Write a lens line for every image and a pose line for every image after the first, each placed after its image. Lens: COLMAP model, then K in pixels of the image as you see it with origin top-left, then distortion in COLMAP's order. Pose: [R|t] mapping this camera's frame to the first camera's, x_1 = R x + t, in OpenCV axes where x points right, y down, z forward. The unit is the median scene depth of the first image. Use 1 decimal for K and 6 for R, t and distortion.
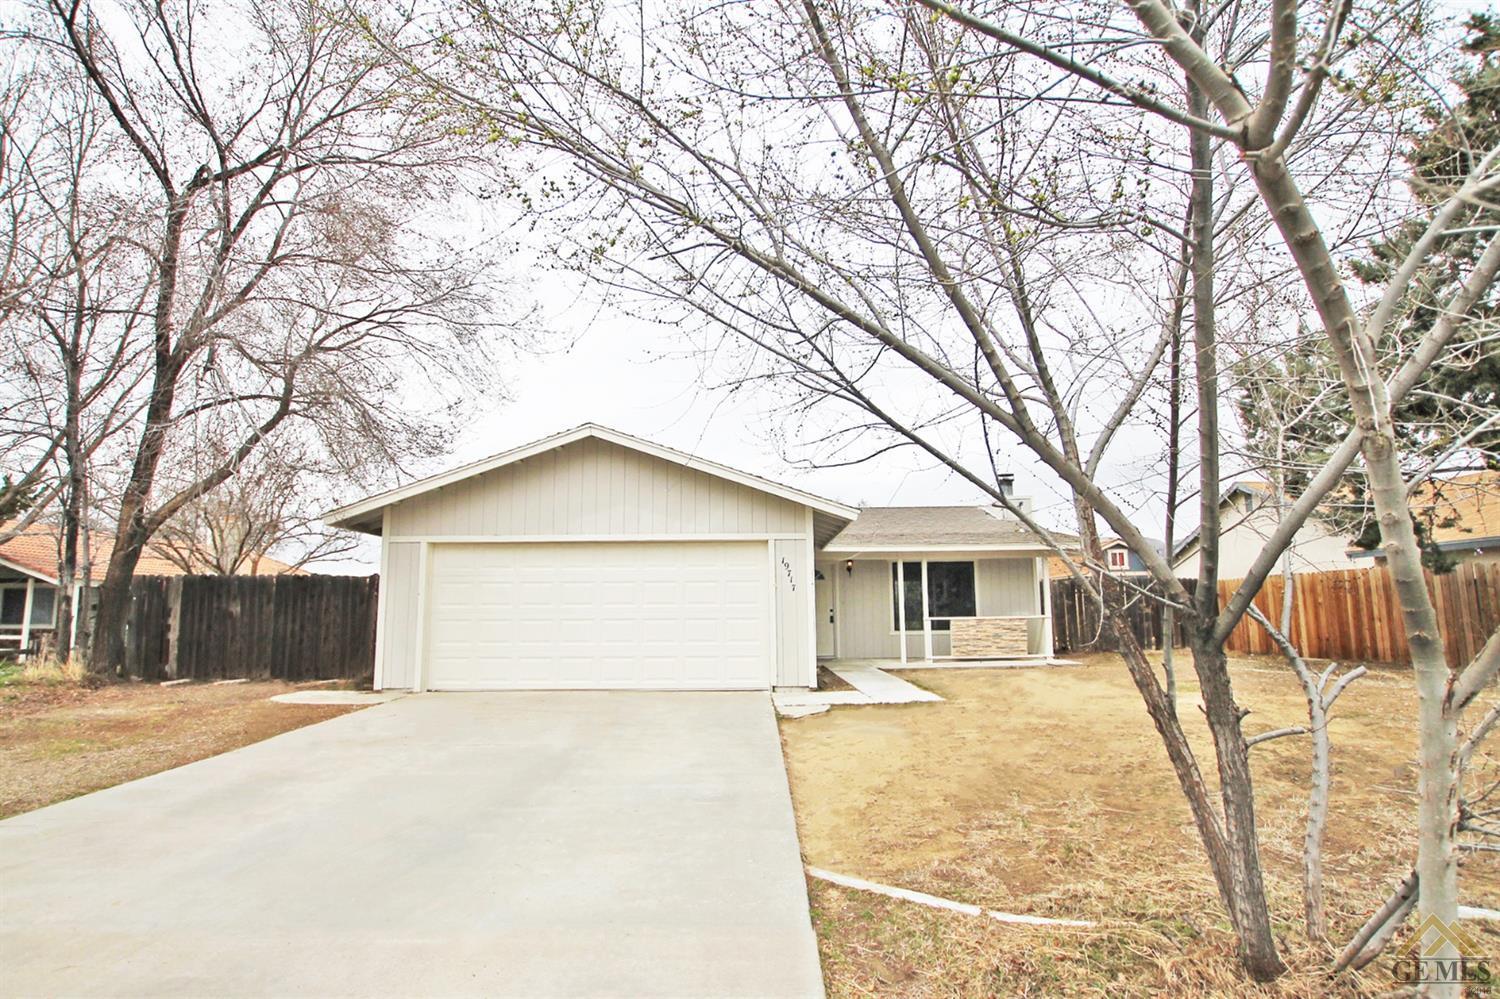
lens RADIAL K [[740.8, 0, 750.0], [0, 740.8, 499.5], [0, 0, 1]] dist [-0.001977, -0.000359]
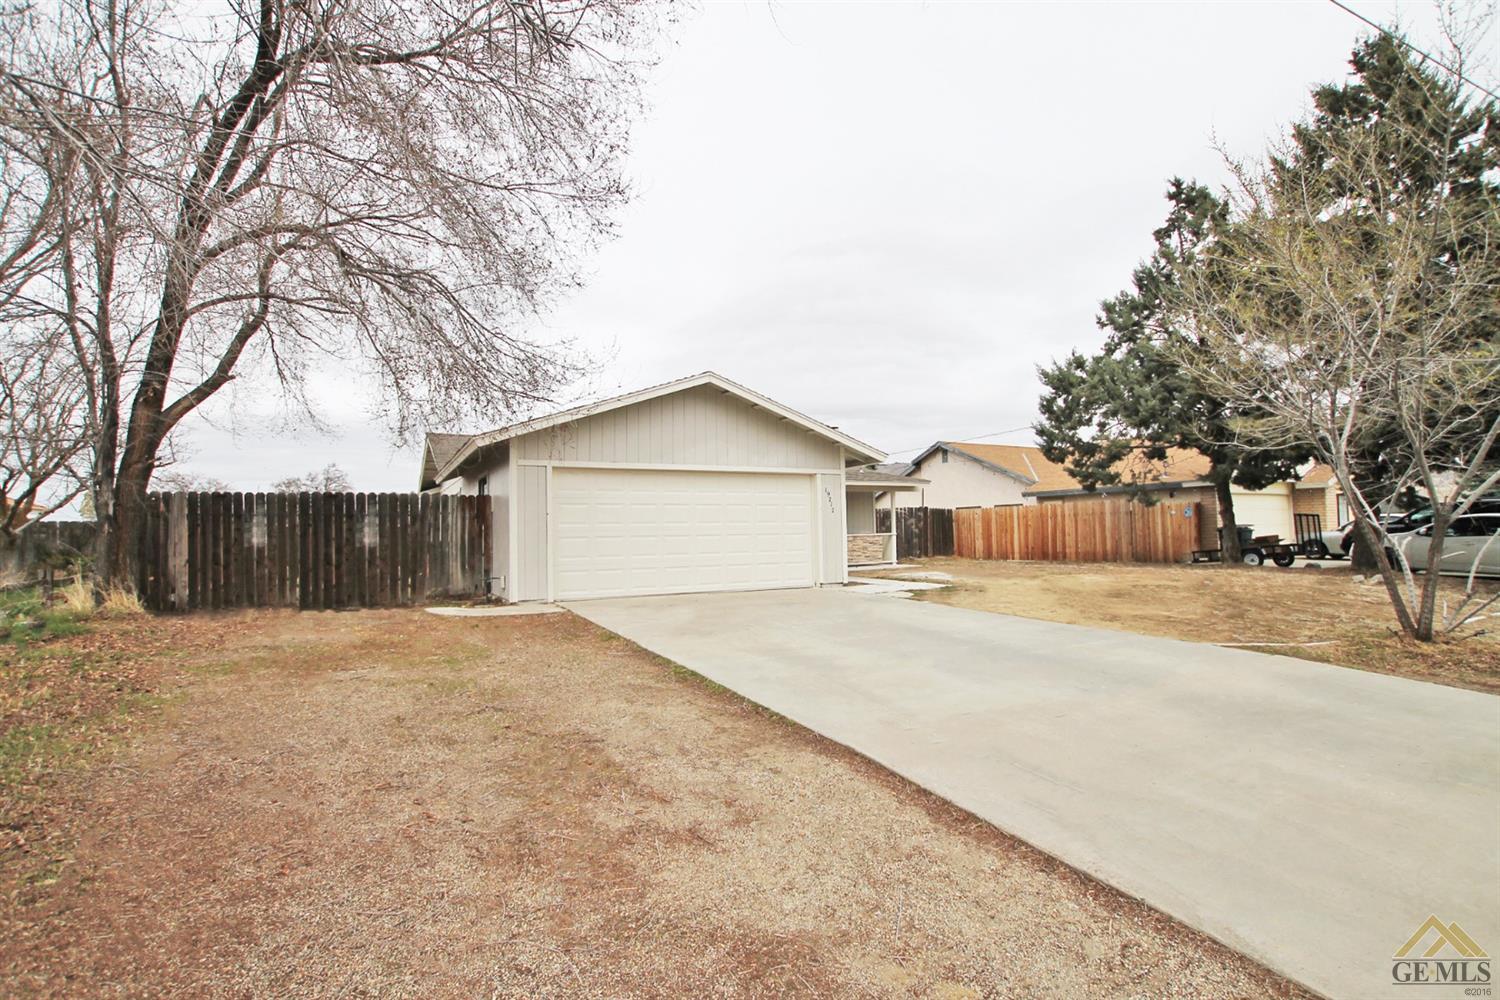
lens RADIAL K [[705.8, 0, 750.0], [0, 705.8, 500.0], [0, 0, 1]] dist [-0.010914, -0.000247]
pose [[0.888998, 0.014749, 0.457674, -0.492704], [-0.056443, 0.995389, 0.077558, 0.007264], [-0.454420, -0.094781, 0.885731, -0.041322]]
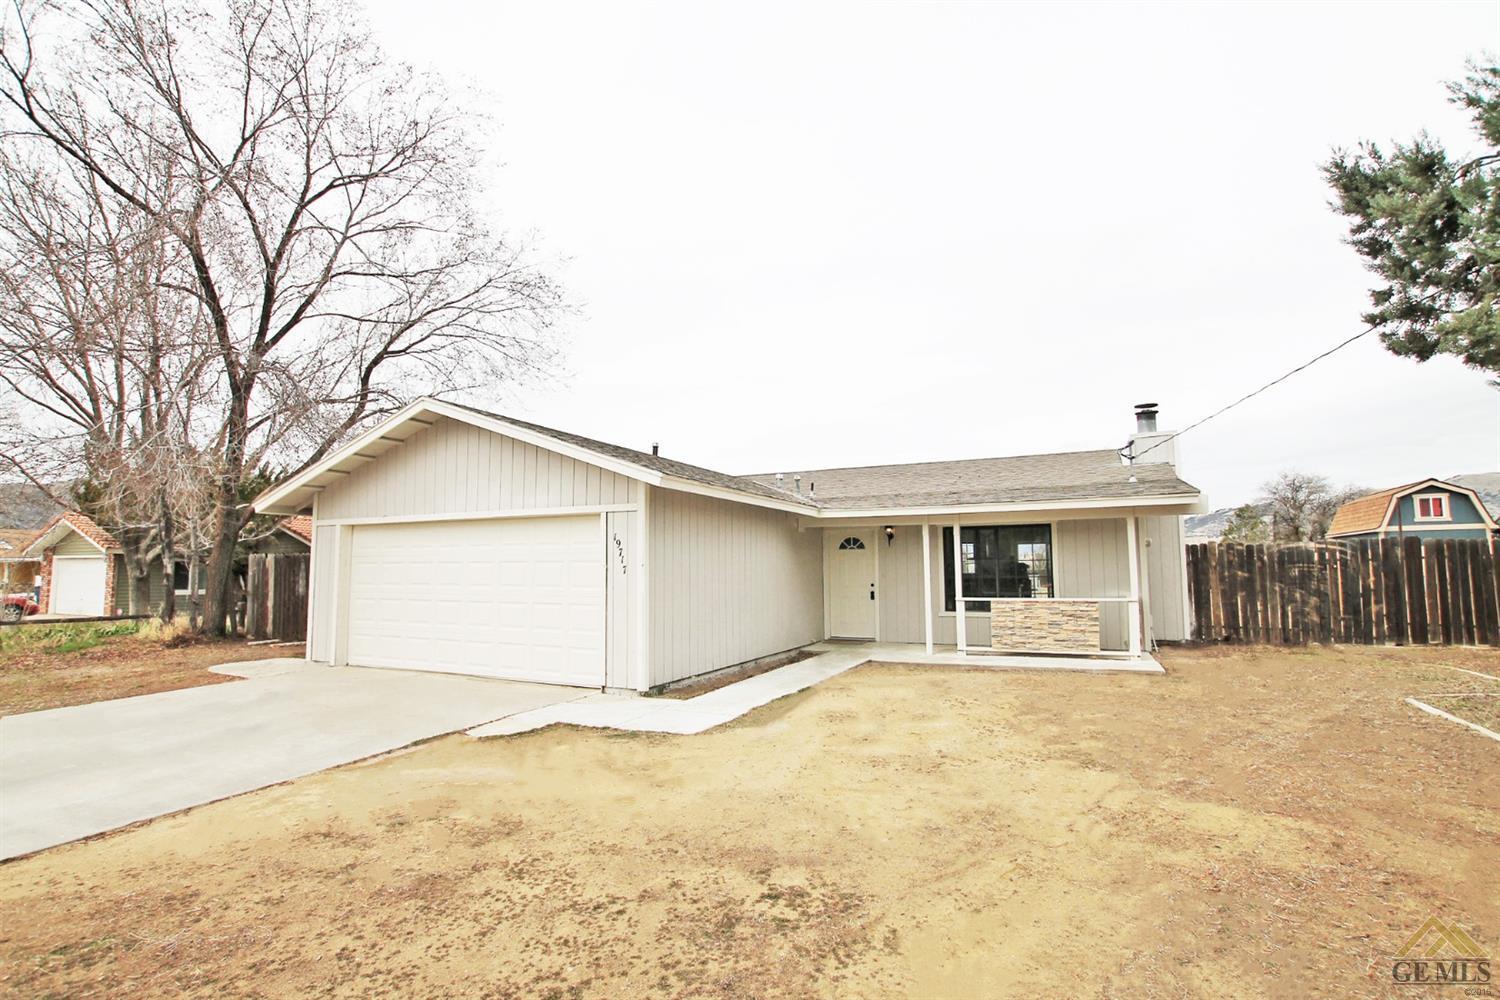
lens RADIAL K [[705.8, 0, 750.0], [0, 705.8, 500.0], [0, 0, 1]] dist [-0.010914, -0.000247]
pose [[0.902352, -0.039513, -0.429185, 0.396923], [0.062786, 0.997217, 0.040196, 0.013696], [0.426402, -0.063218, 0.902322, 0.261029]]
